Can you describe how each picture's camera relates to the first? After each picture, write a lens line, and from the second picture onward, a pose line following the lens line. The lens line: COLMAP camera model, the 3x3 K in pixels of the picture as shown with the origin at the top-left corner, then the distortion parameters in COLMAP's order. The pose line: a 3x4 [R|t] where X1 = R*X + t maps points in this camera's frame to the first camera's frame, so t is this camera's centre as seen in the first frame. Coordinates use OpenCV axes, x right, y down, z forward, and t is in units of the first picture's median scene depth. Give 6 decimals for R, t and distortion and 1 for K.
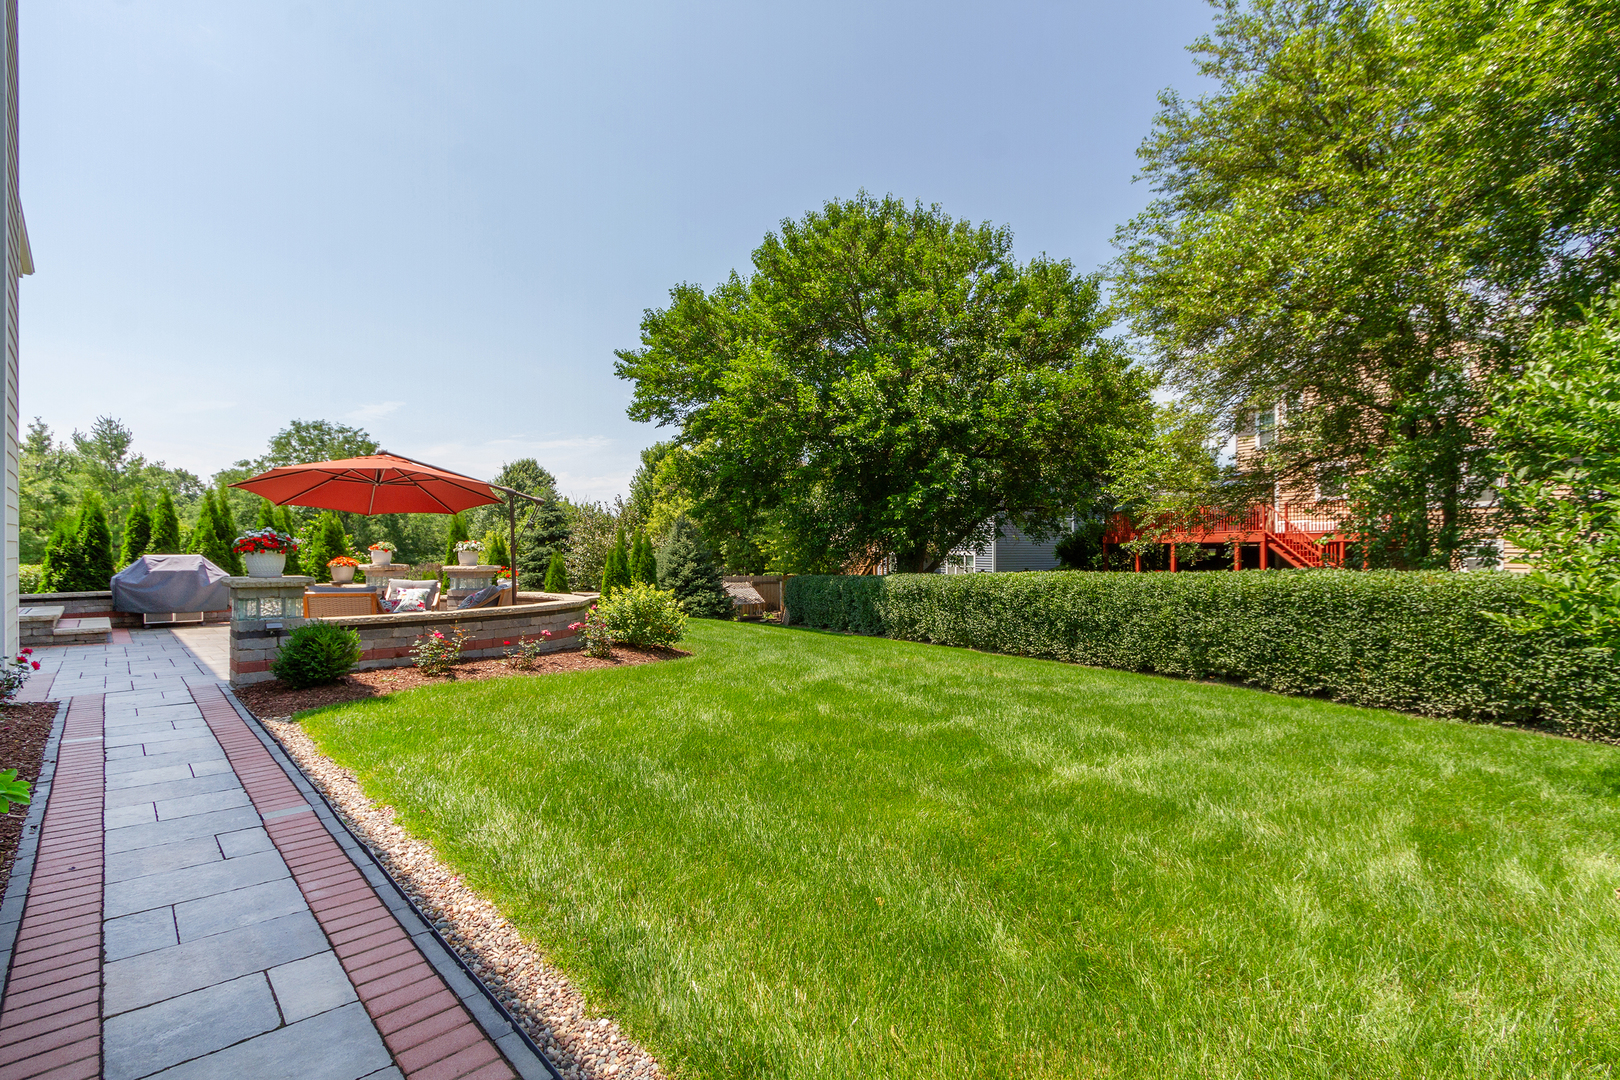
lens RADIAL K [[742.2, 0, 810.0], [0, 742.2, 540.0], [0, 0, 1]] dist [0.000659, -0.000226]
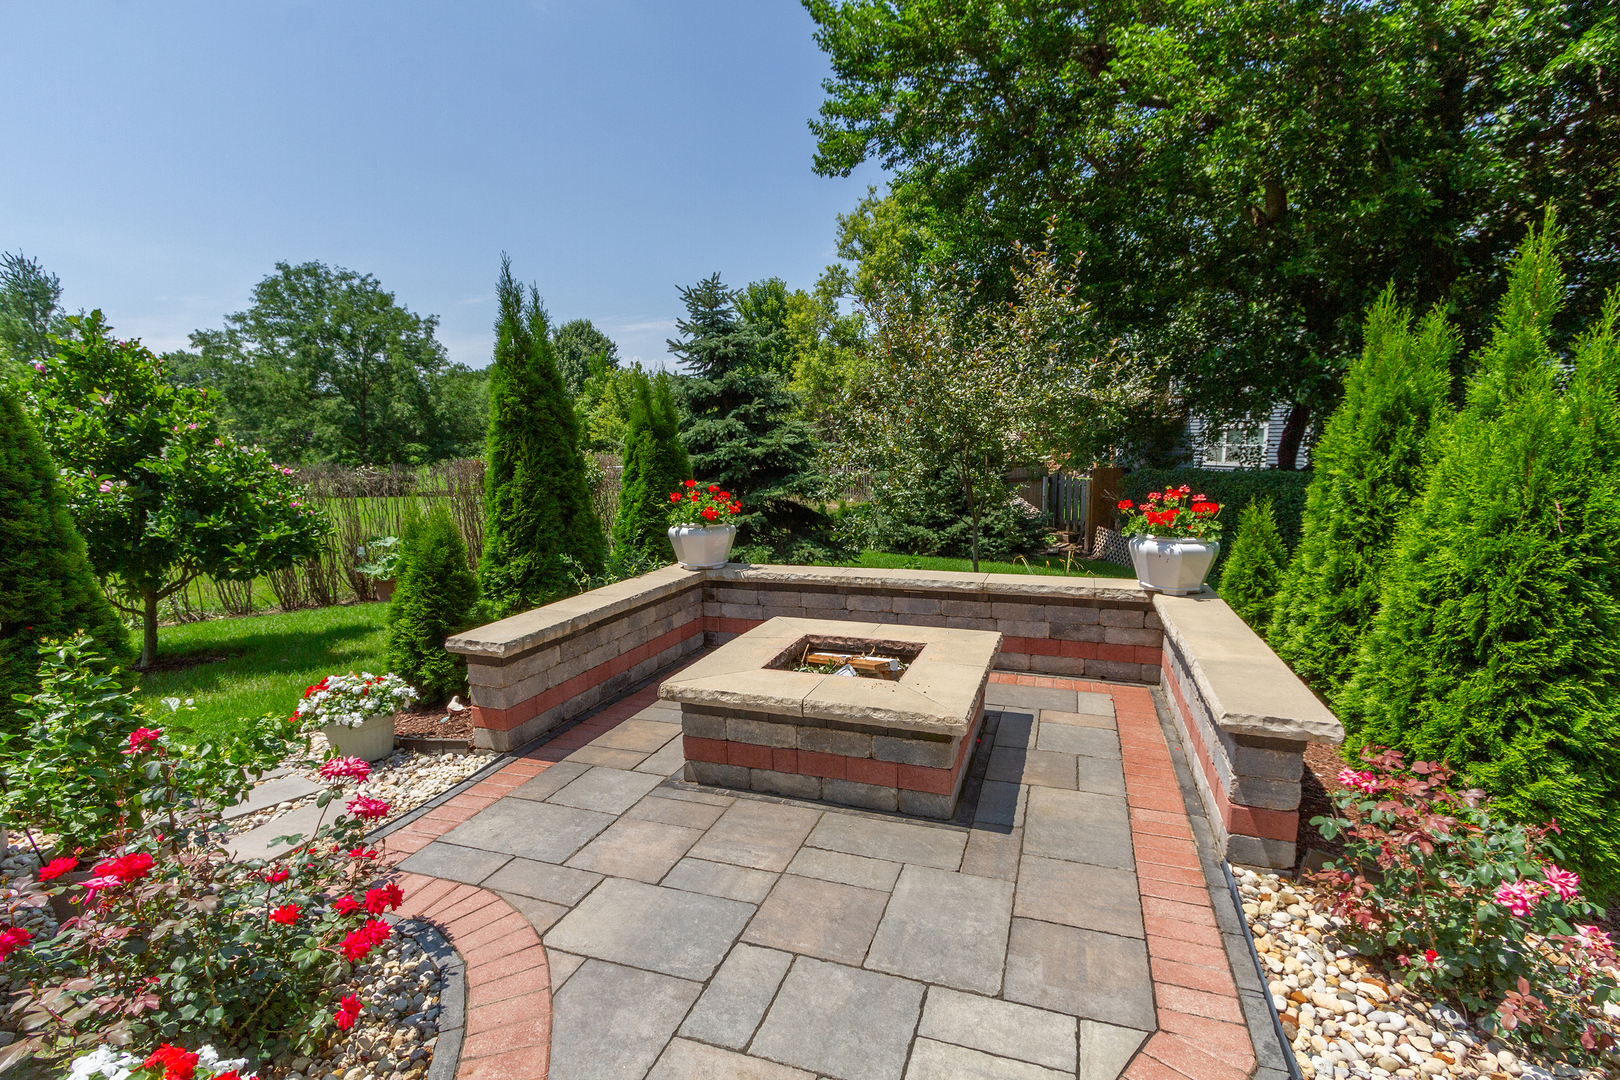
lens RADIAL K [[764.4, 0, 810.0], [0, 764.4, 540.0], [0, 0, 1]] dist [-0.001146, -0.000288]
pose [[0.997738, -0.008255, -0.066709, -0.302570], [0.018532, 0.987747, 0.154957, 0.011898], [0.064612, -0.155843, 0.985666, 0.618540]]
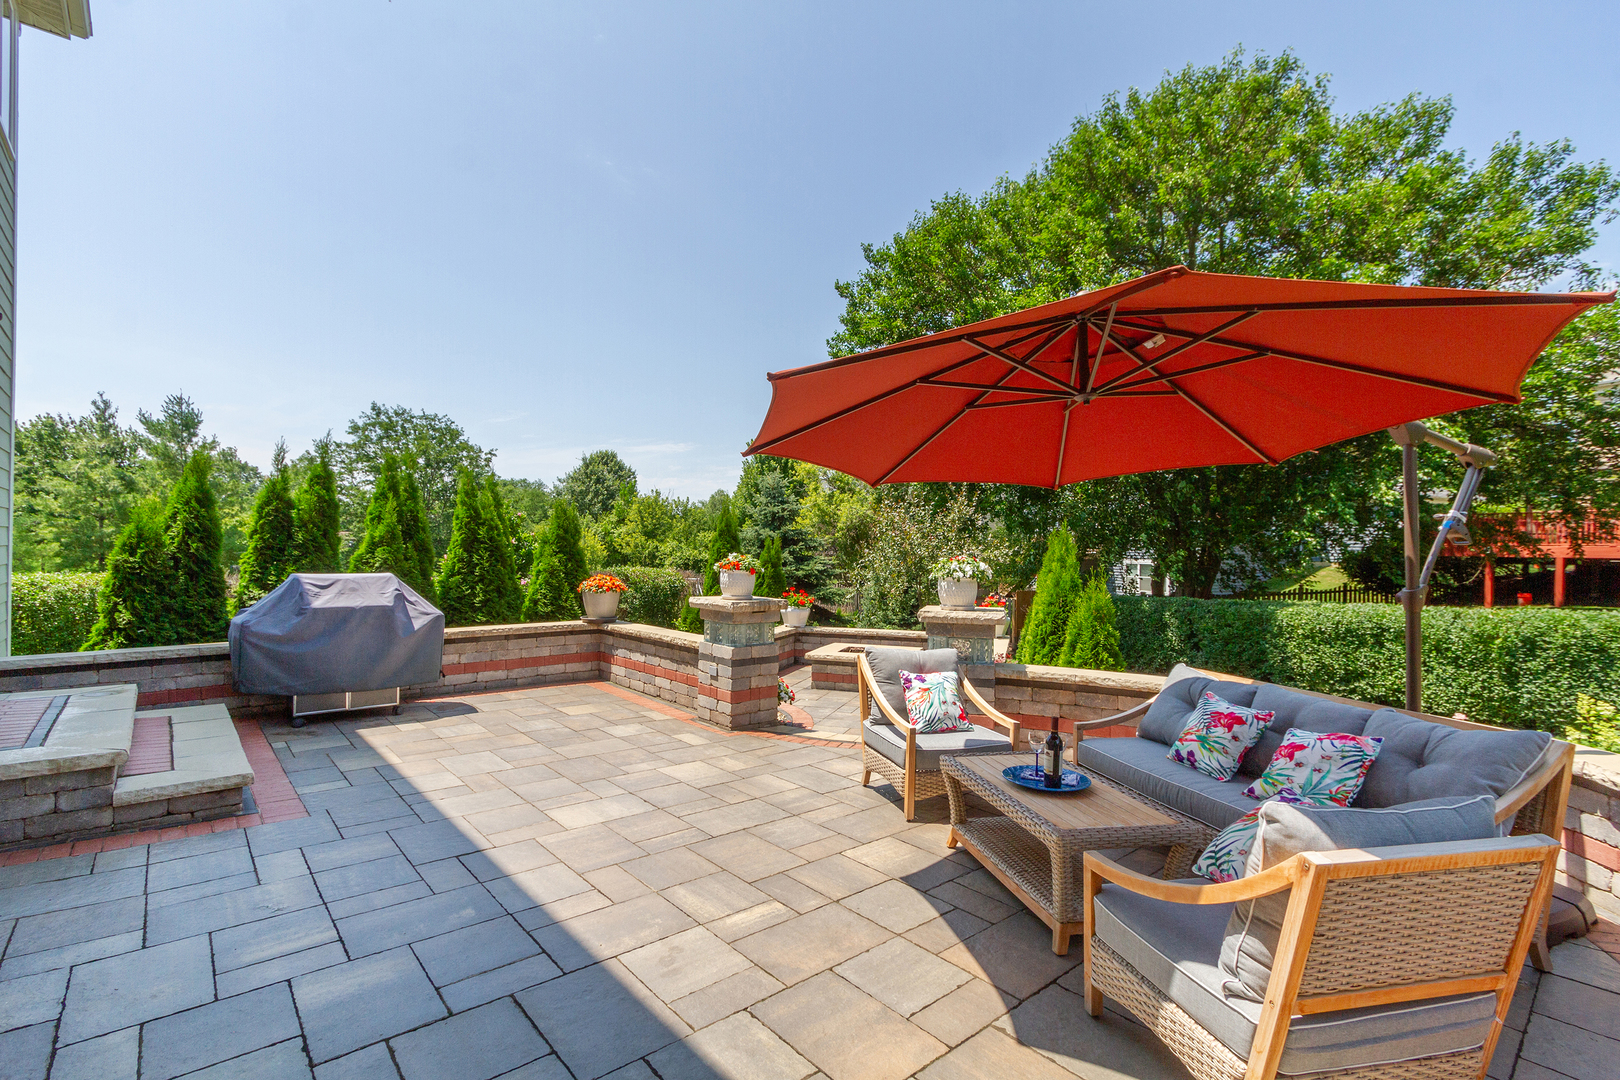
lens RADIAL K [[742.2, 0, 810.0], [0, 742.2, 540.0], [0, 0, 1]] dist [0.000659, -0.000226]
pose [[0.998918, 0.014820, -0.044093, -0.321691], [-0.014852, 0.999890, -0.000398, -0.004439], [0.044082, 0.001053, 0.999027, 0.315776]]
